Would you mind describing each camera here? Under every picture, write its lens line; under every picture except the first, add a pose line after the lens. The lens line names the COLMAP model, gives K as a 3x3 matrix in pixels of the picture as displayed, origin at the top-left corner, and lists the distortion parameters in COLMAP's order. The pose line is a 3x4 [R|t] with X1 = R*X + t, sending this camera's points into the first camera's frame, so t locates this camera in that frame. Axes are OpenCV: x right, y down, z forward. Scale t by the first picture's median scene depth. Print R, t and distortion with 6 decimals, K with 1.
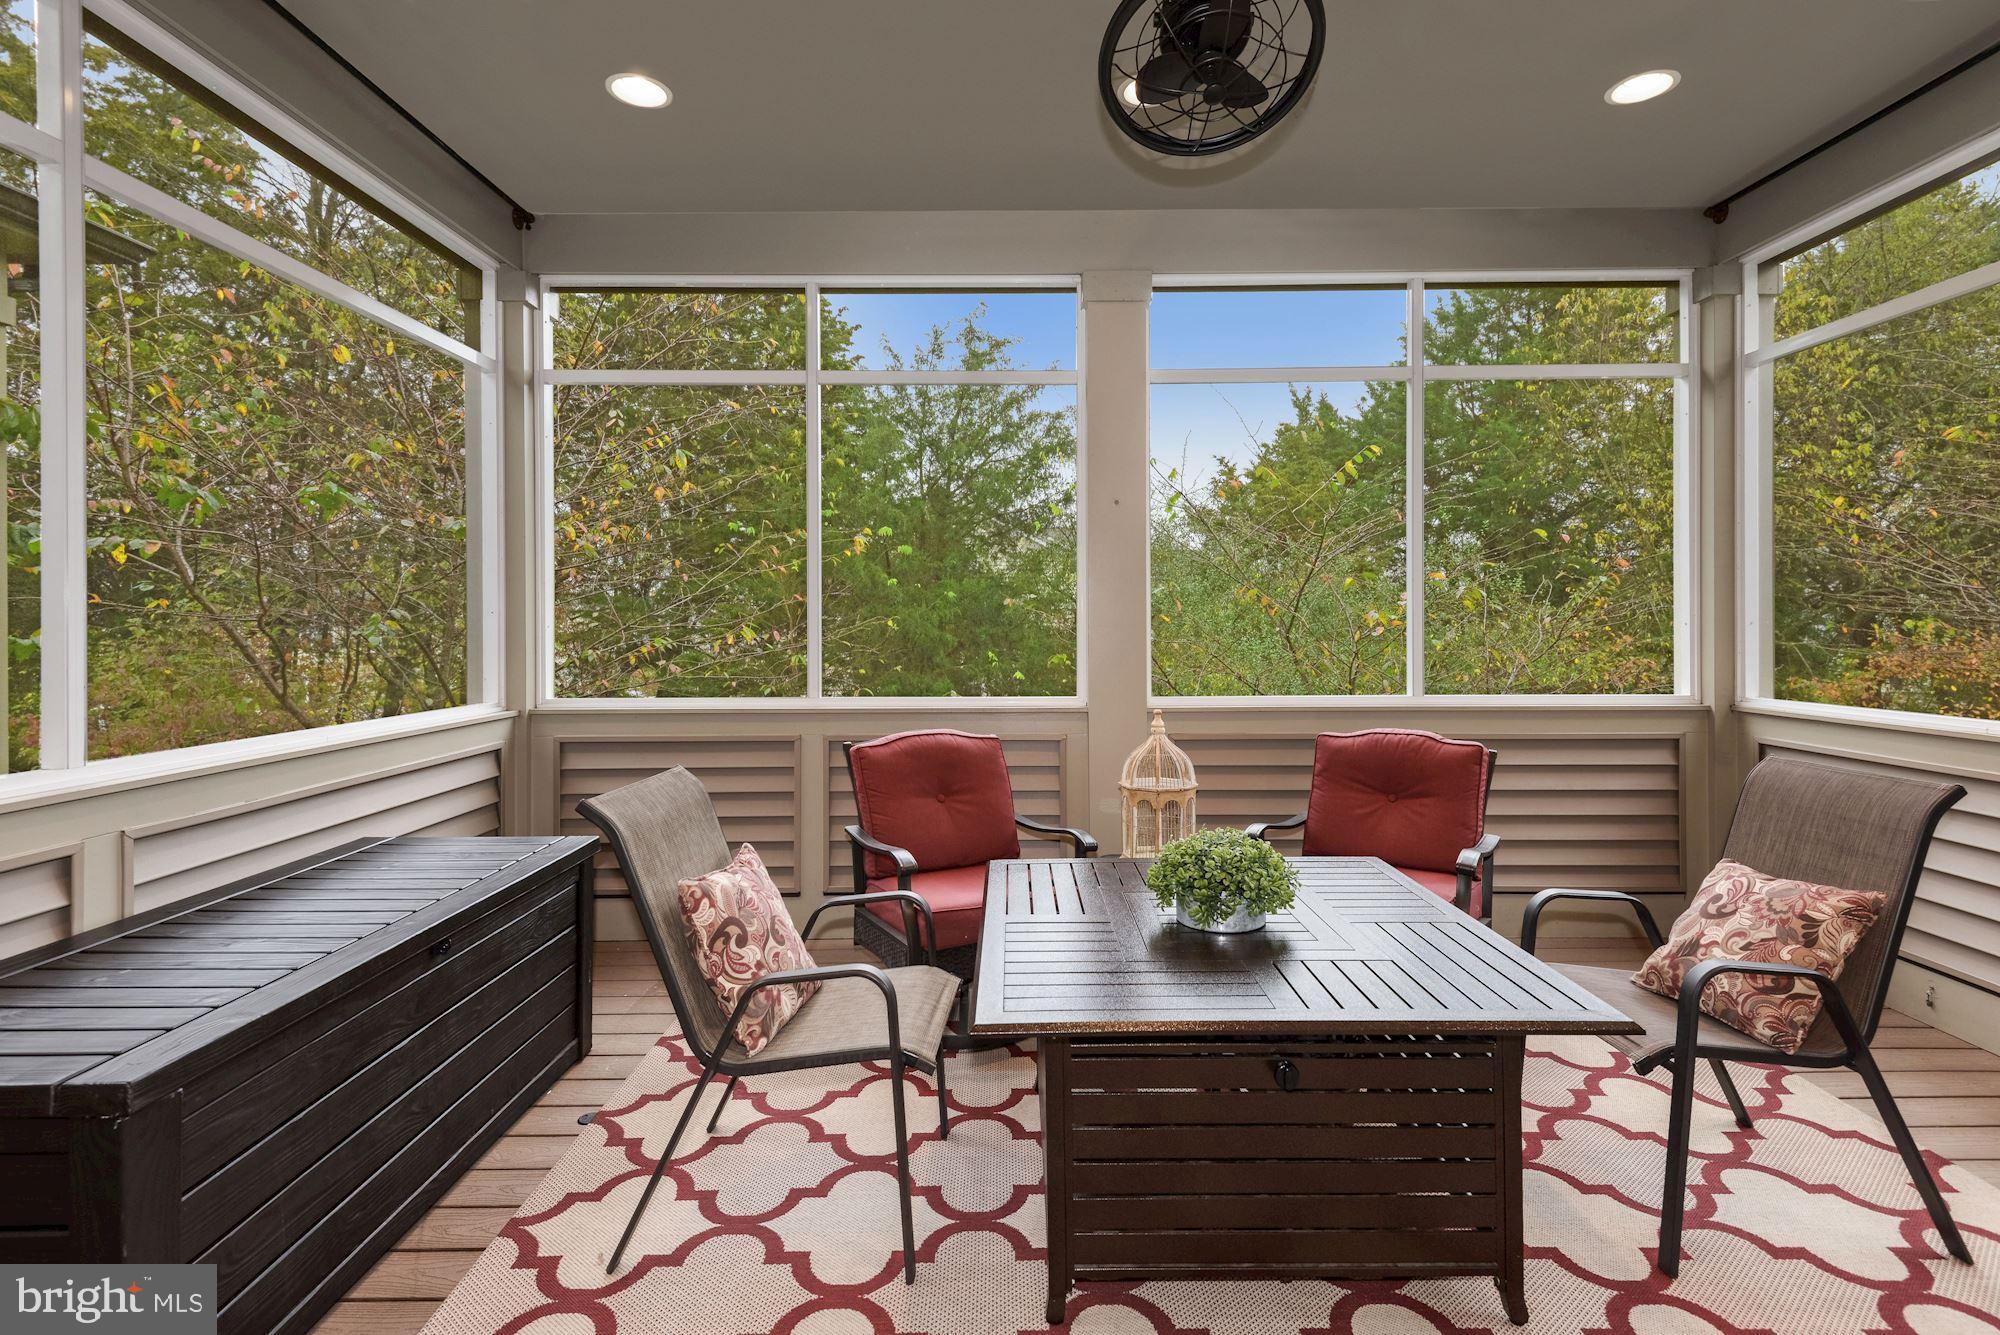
lens RADIAL K [[946.3, 0, 1008.5], [0, 946.3, 628.9], [0, 0, 1]] dist [-0.002767, -0.000235]
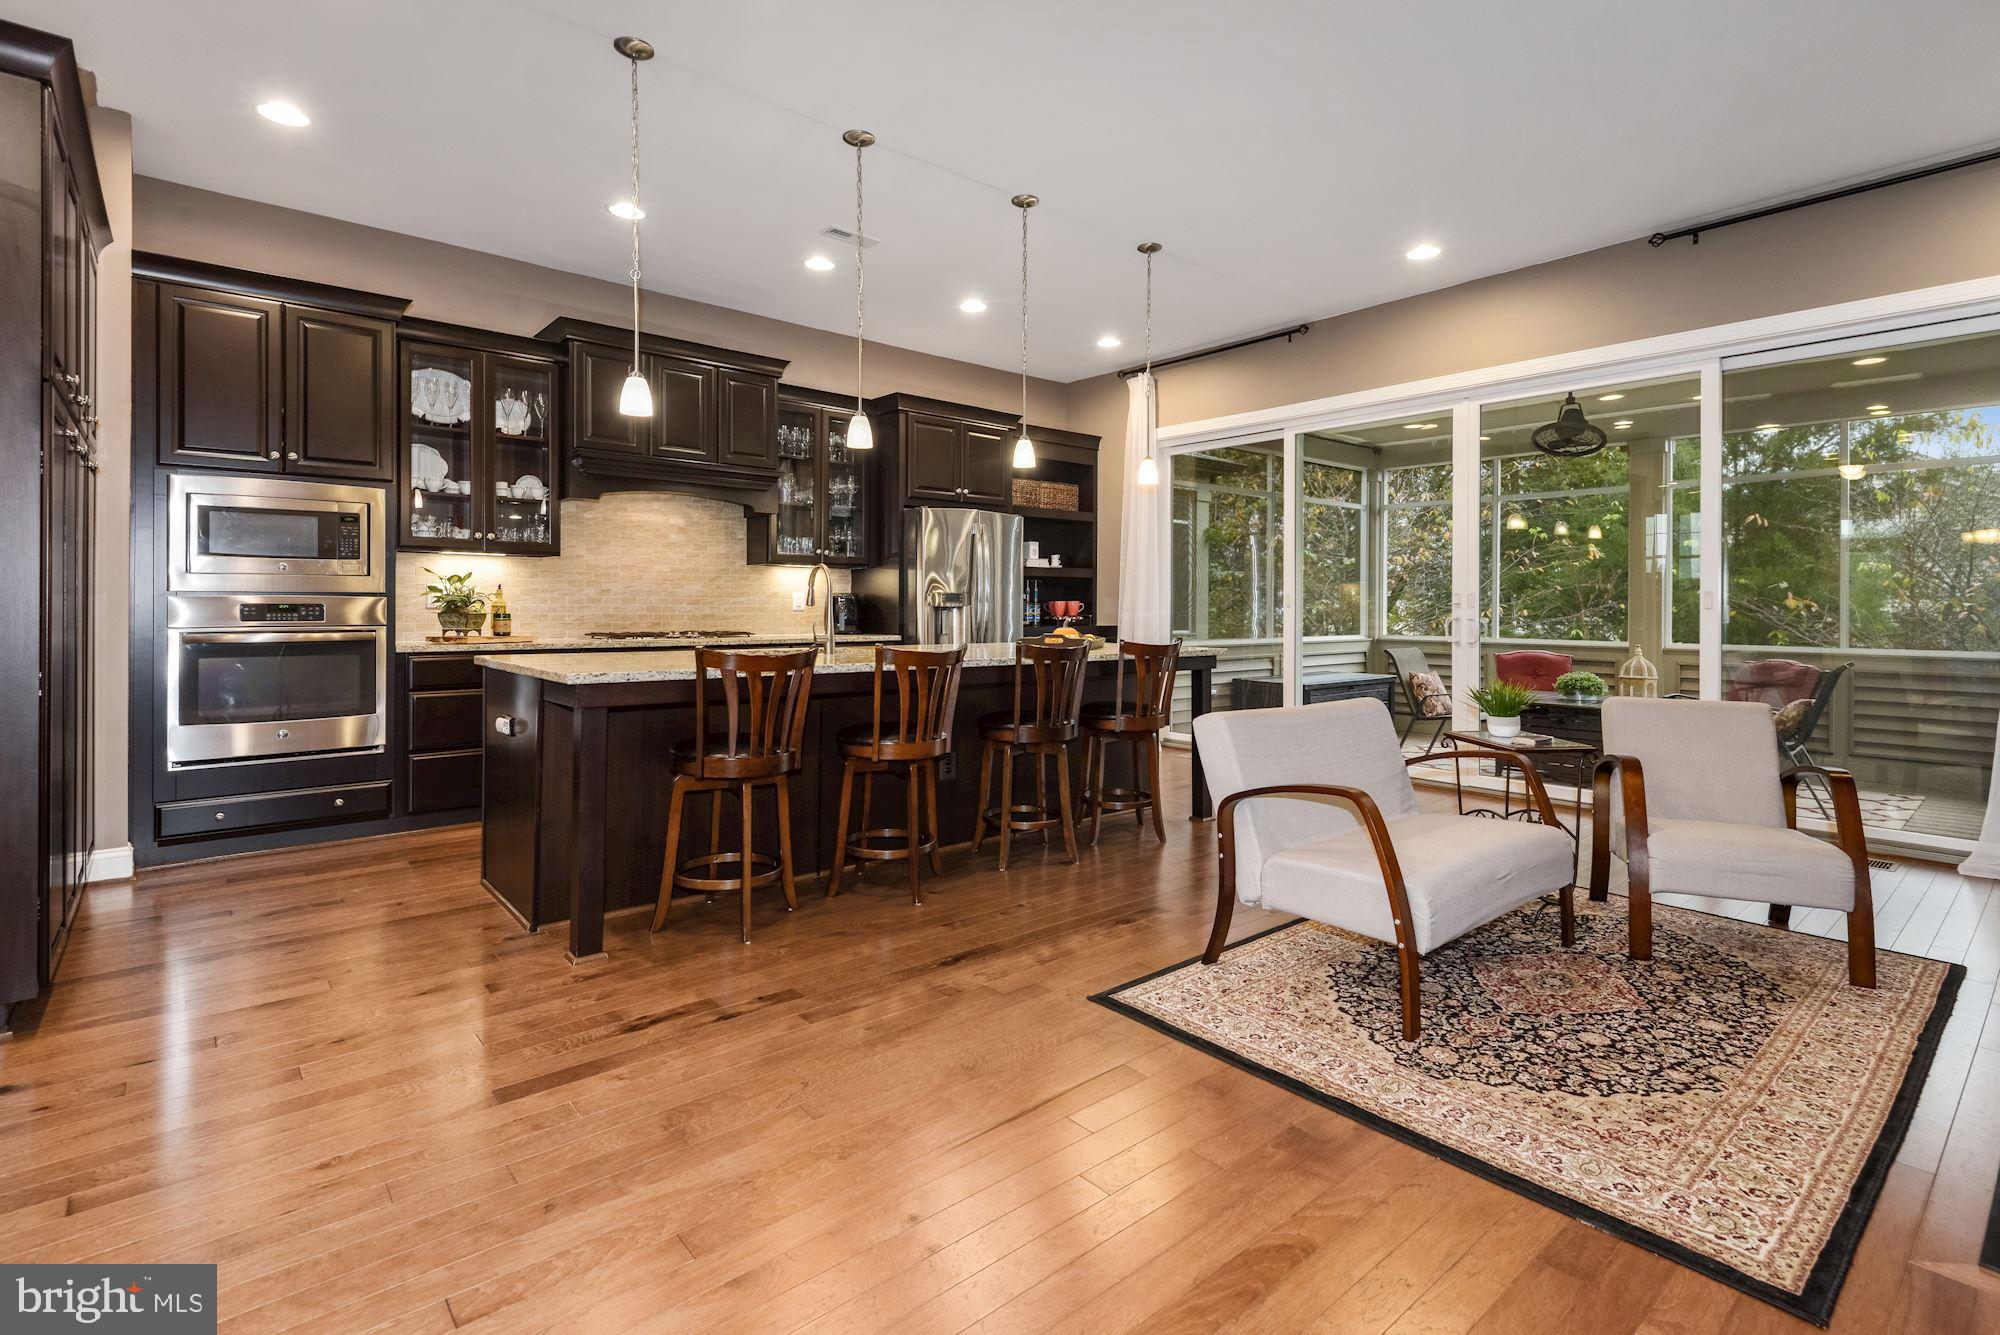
lens RADIAL K [[936.1, 0, 1016.0], [0, 936.1, 608.2], [0, 0, 1]] dist [0.016316, -0.006814]
pose [[0.659728, 0.009652, -0.751443, 0.777494], [-0.010237, 0.999940, 0.003856, 0.002368], [0.751435, 0.005149, 0.659787, -1.452144]]
